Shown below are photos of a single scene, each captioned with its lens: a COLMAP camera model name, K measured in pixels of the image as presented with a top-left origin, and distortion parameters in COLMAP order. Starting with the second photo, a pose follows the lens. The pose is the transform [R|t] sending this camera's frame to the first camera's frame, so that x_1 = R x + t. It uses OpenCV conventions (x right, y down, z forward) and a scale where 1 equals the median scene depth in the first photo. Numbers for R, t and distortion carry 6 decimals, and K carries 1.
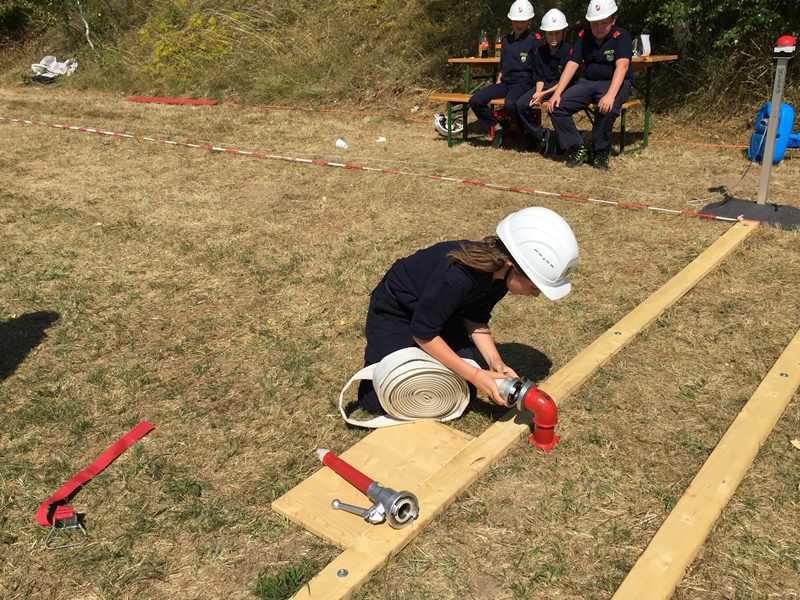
lens RADIAL K [[695.2, 0, 401.5], [0, 695.2, 300.8], [0, 0, 1]] dist [0.013146, -0.003275]
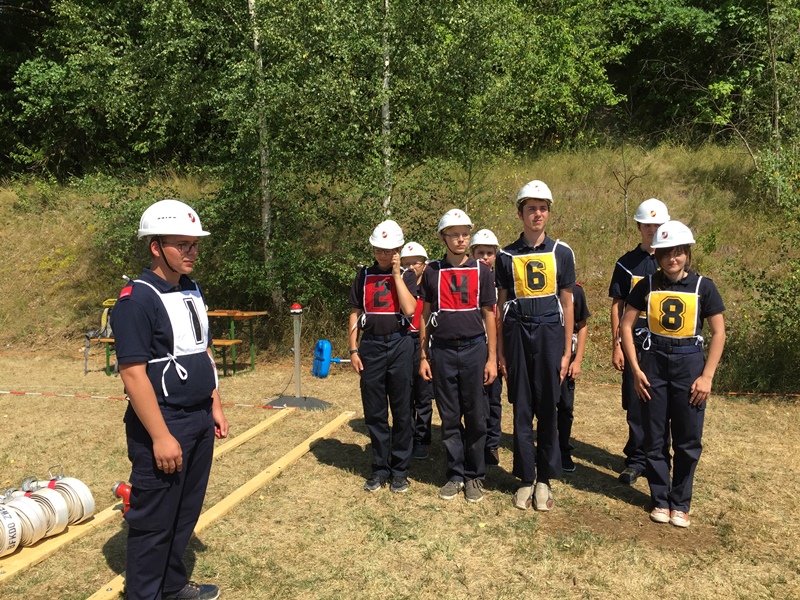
lens RADIAL K [[670.1, 0, 400.7], [0, 670.1, 297.9], [0, 0, 1]] dist [-0.001196, -0.001534]
pose [[0.905877, 0.013327, 0.423331, 0.027162], [0.132195, 0.940676, -0.312494, 0.087768], [-0.402382, 0.339043, 0.850375, -0.280258]]
